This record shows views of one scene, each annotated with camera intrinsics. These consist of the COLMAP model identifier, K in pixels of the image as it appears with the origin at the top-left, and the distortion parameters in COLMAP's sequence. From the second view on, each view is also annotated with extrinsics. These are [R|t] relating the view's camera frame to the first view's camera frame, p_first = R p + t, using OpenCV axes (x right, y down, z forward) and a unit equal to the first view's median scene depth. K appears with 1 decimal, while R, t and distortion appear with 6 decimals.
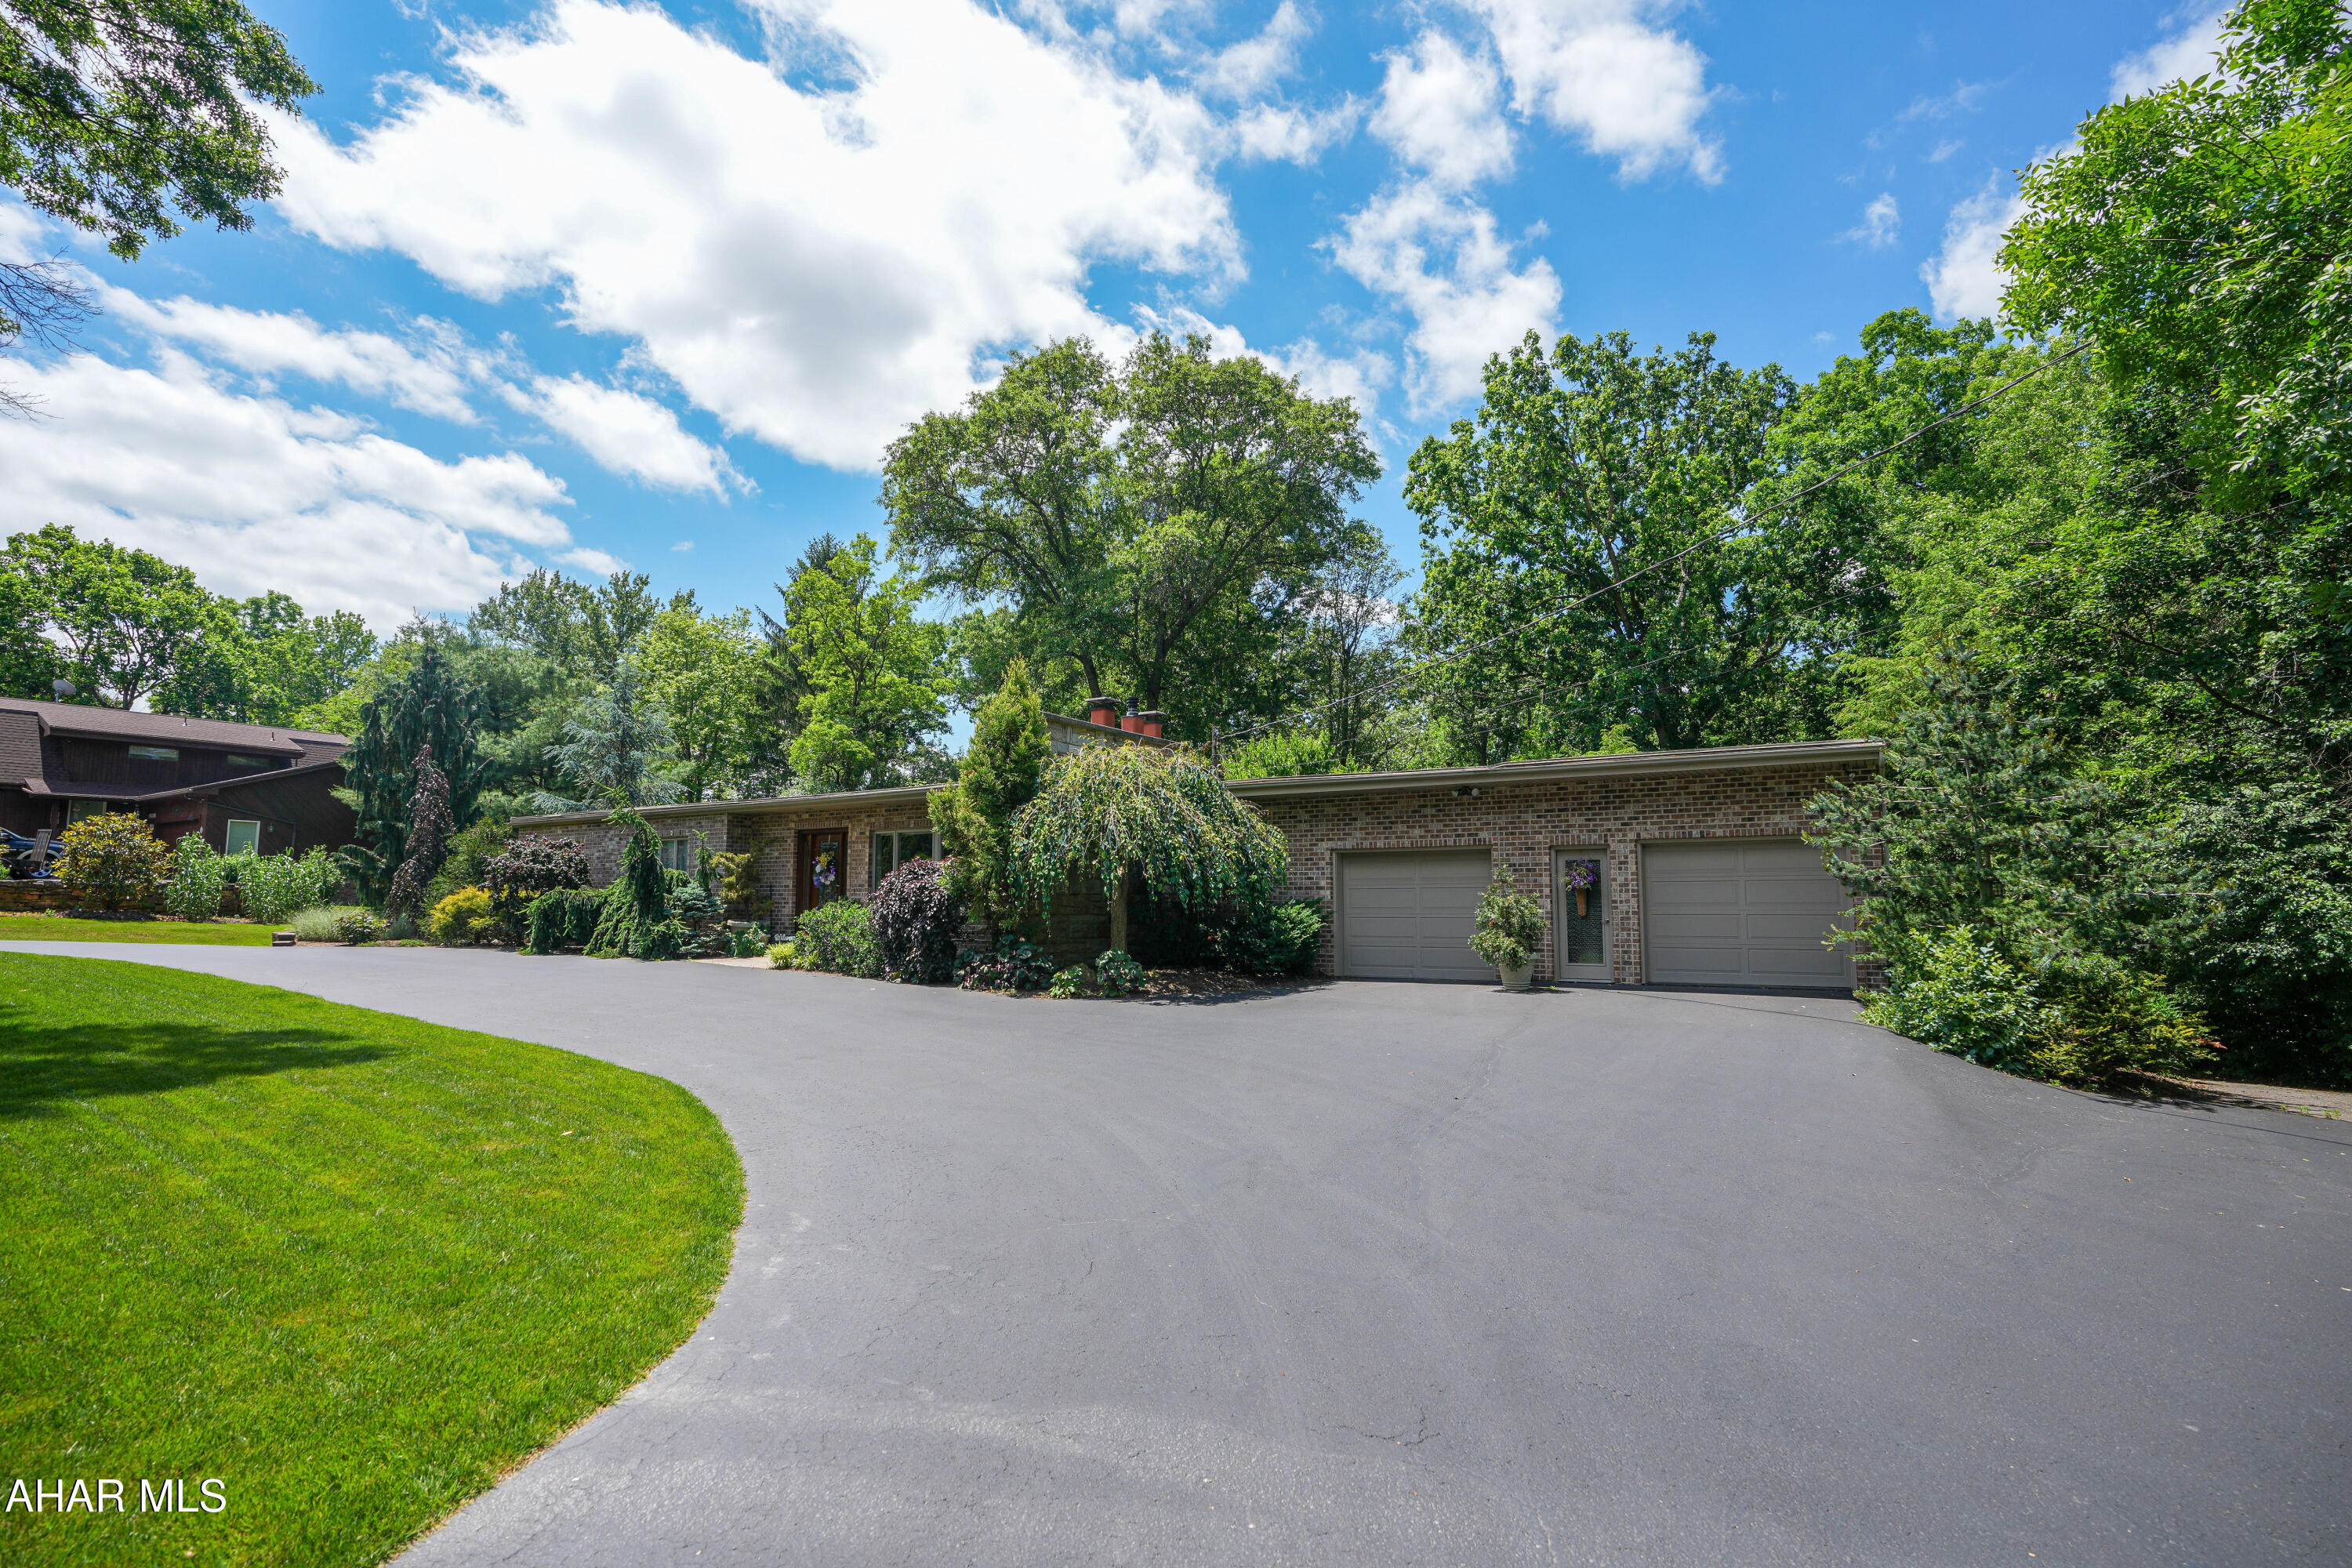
lens RADIAL K [[1128.2, 0, 1161.2], [0, 1128.2, 785.2], [0, 0, 1]] dist [-0.058489, 0.020925]
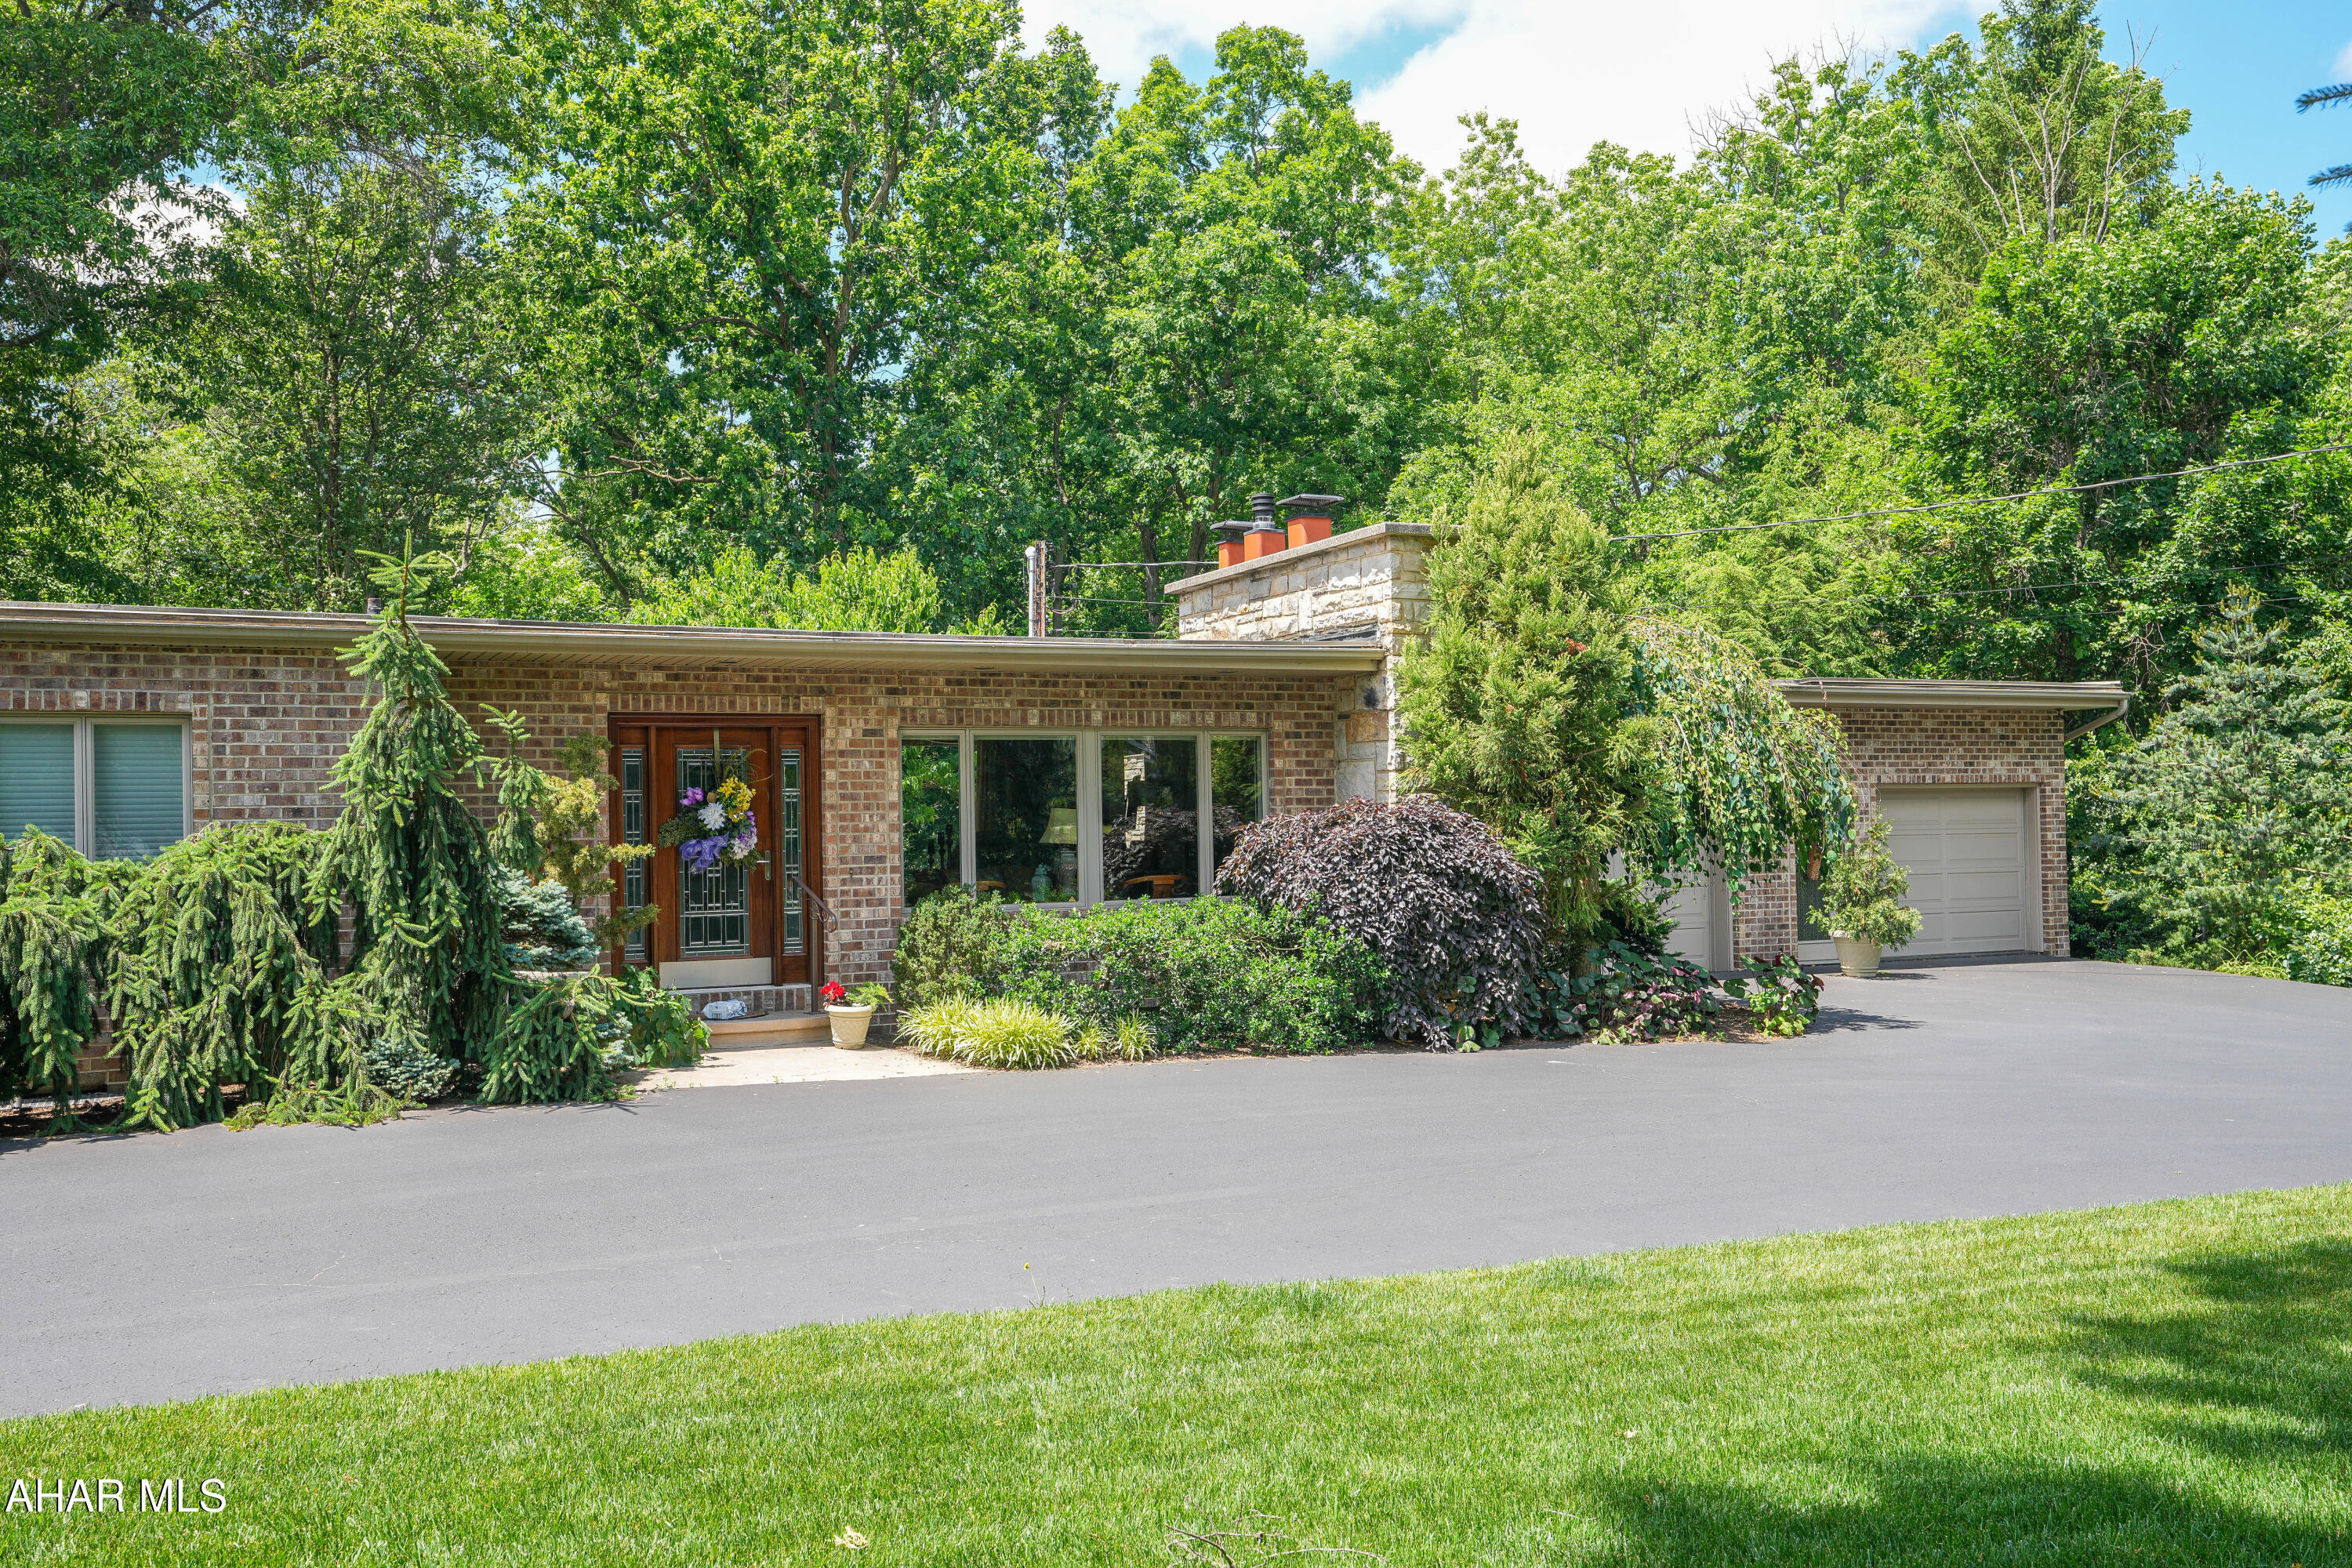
lens RADIAL K [[2035.1, 0, 1181.0], [0, 2035.1, 799.4], [0, 0, 1]] dist [0.041984, 0.042018]
pose [[0.495476, 0.006153, 0.868600, -0.831249], [-0.067682, 0.997208, 0.031544, 0.034811], [-0.865981, -0.074418, 0.494509, 0.515702]]
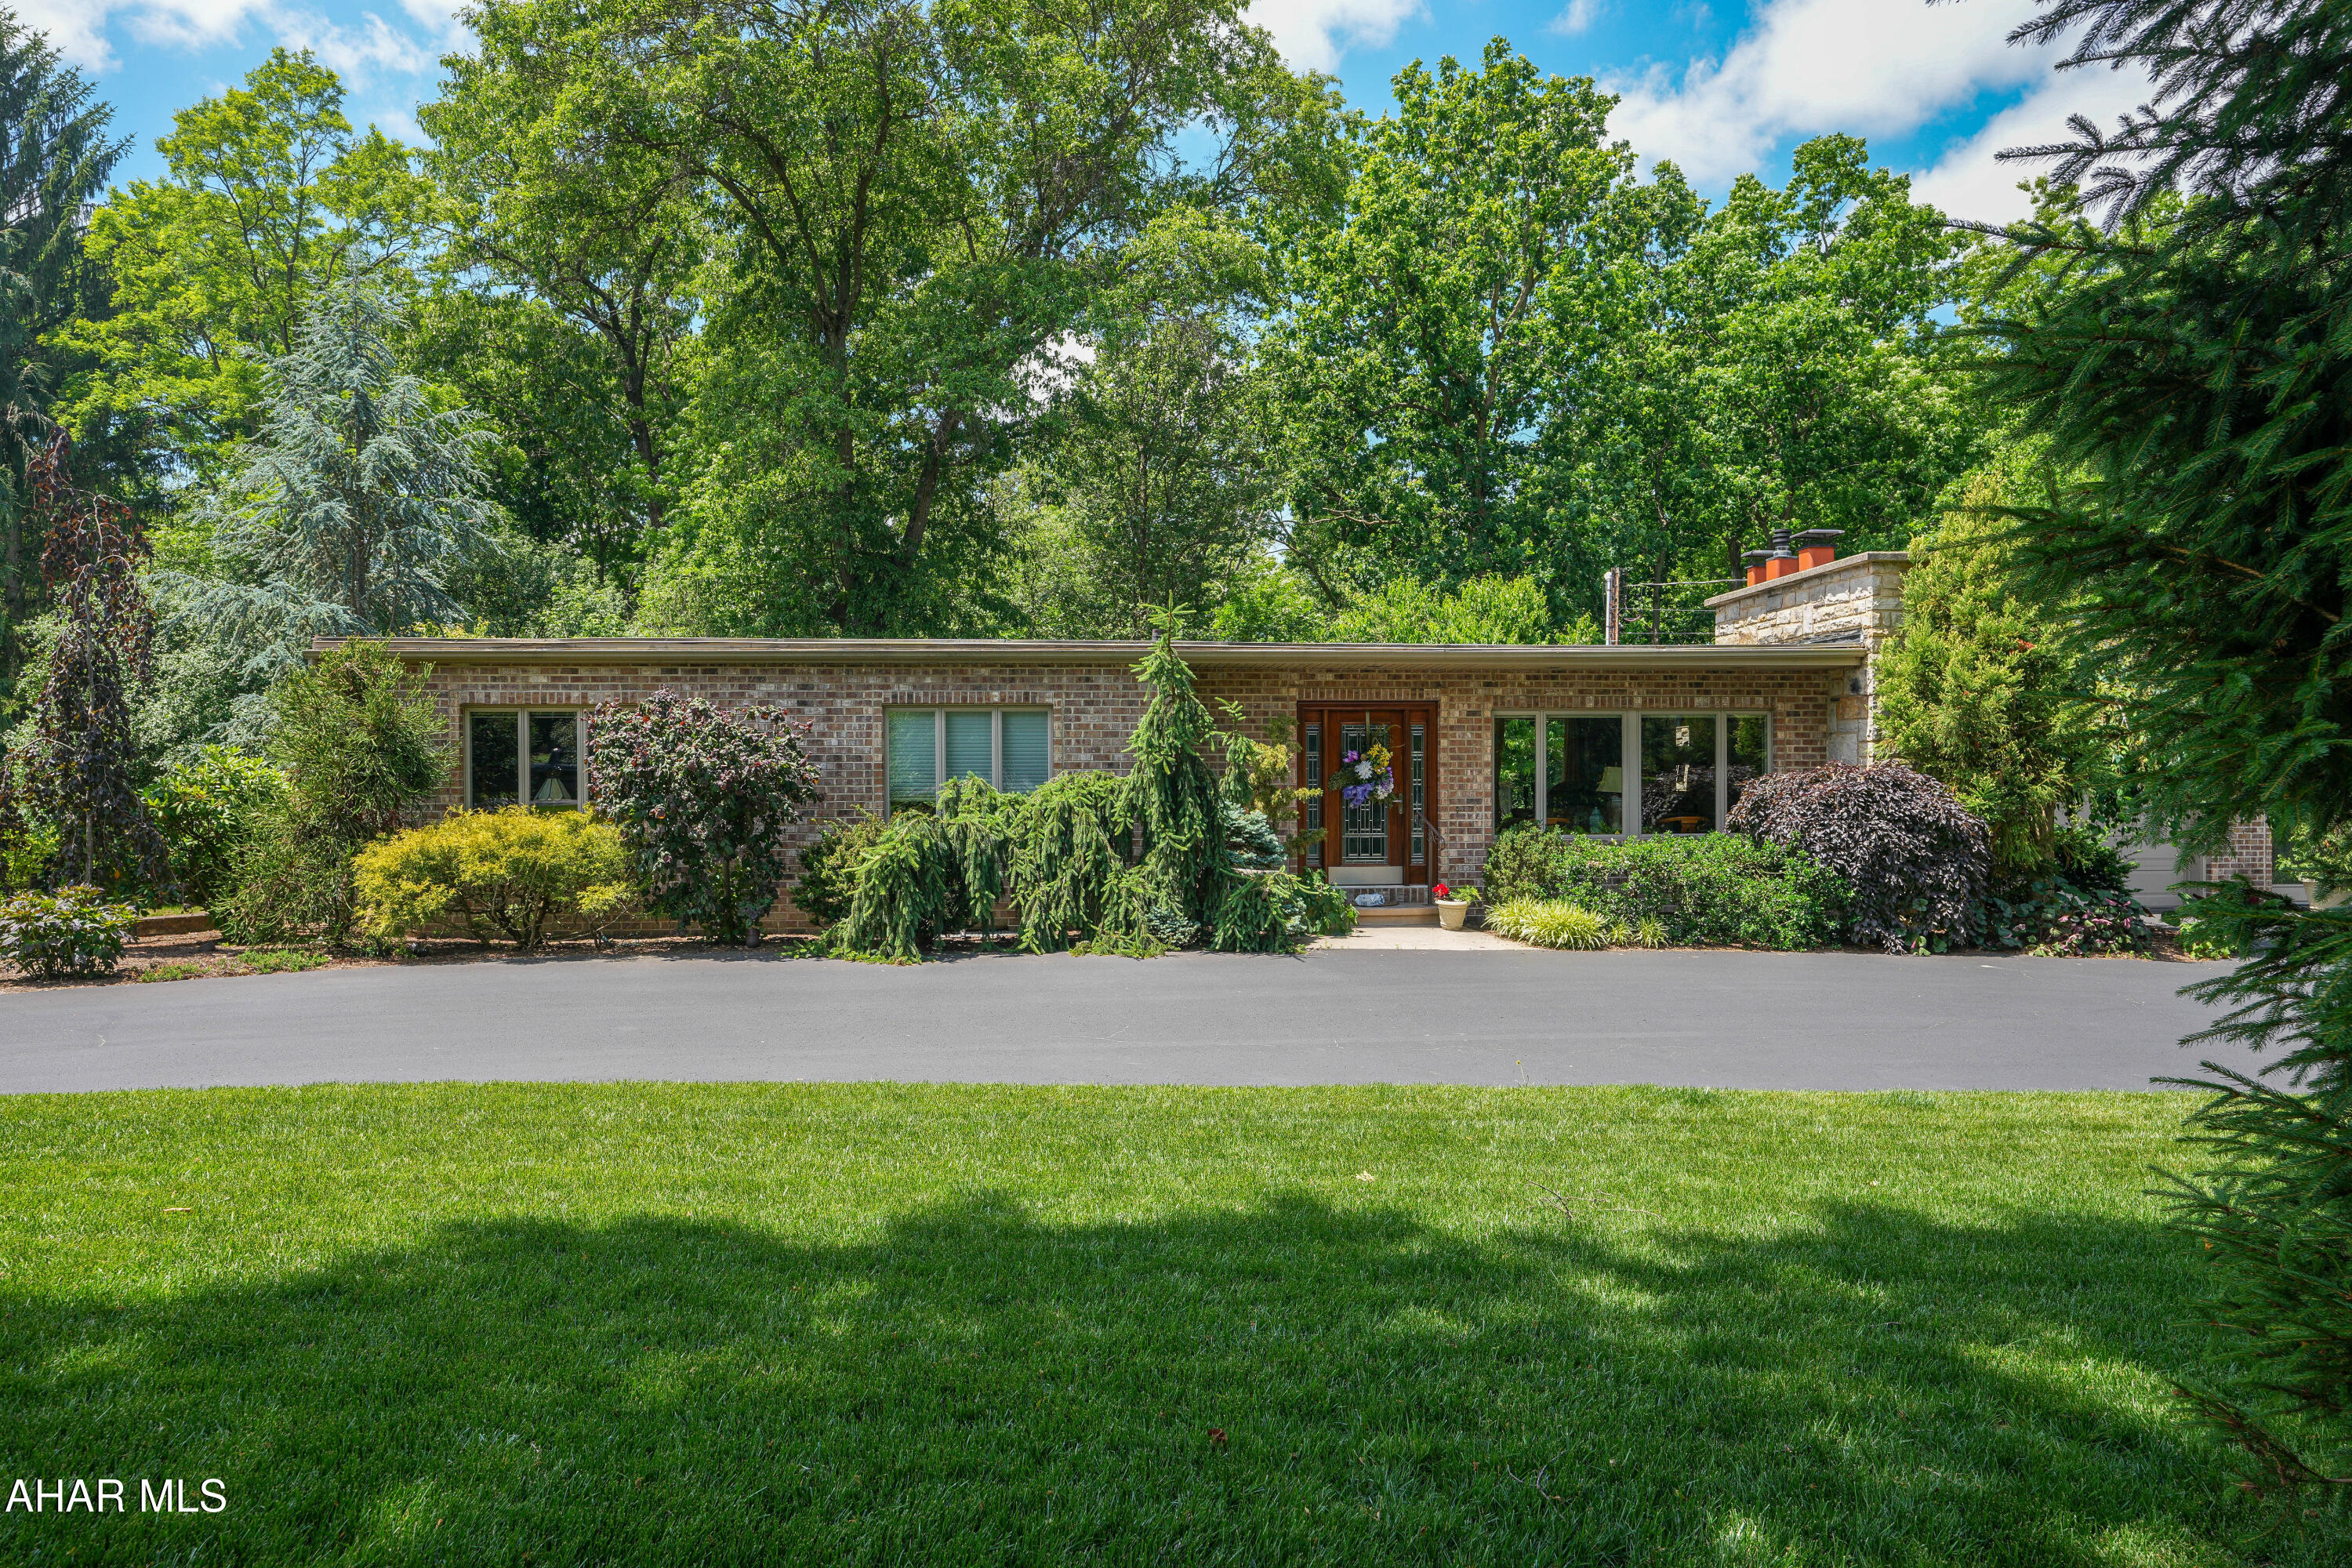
lens RADIAL K [[1558.6, 0, 1182.4], [0, 1558.6, 777.9], [0, 0, 1]] dist [-0.014732, 0.014097]
pose [[0.775233, 0.000724, 0.631675, -0.877296], [-0.059879, 0.995580, 0.072346, 0.025522], [-0.628831, -0.093909, 0.771850, 0.444650]]
